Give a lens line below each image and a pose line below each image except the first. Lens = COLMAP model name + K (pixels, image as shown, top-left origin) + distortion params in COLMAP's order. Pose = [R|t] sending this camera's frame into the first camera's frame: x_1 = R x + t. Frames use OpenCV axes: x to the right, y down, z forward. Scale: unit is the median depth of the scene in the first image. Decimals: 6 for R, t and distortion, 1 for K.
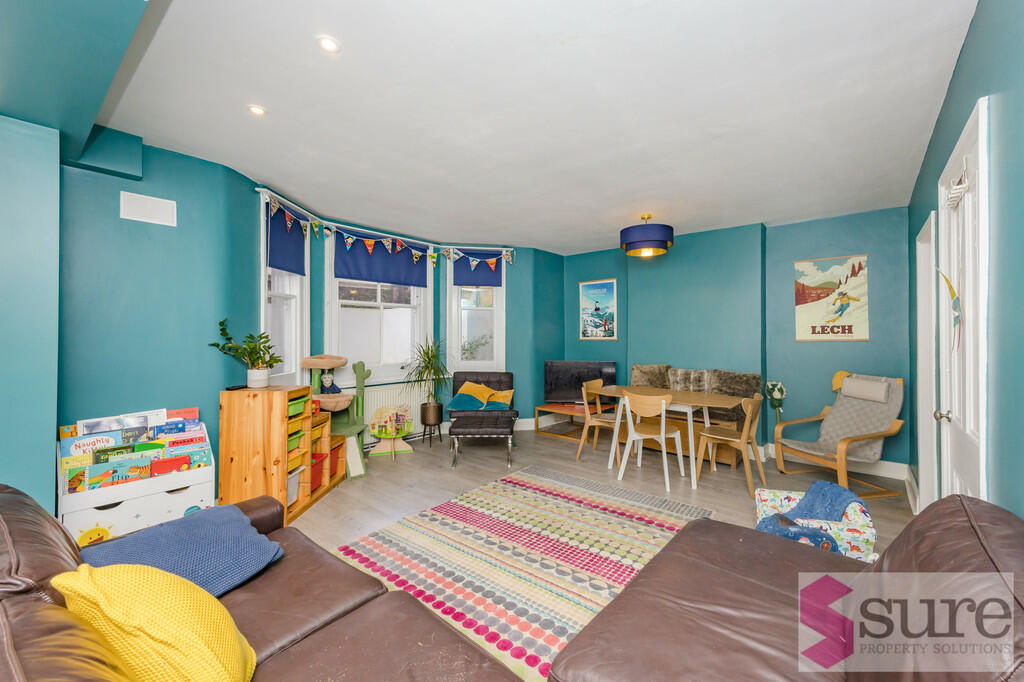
lens RADIAL K [[422.3, 0, 512.0], [0, 422.3, 341.0], [0, 0, 1]] dist [-0.001339, 0.000058]
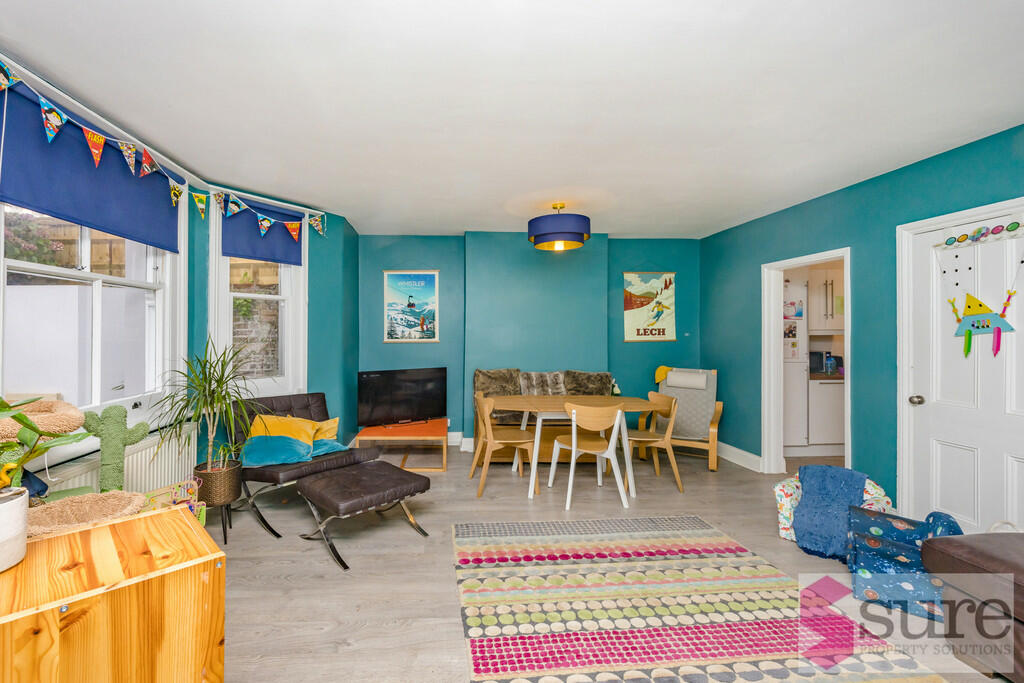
lens RADIAL K [[424.6, 0, 454.1], [0, 424.6, 330.6], [0, 0, 1]] dist [-0.008737, 0.000194]
pose [[0.717383, 0.001142, 0.696678, -0.419937], [0.010560, 0.999866, -0.012513, -0.018789], [-0.696599, 0.016334, 0.717275, 0.454551]]
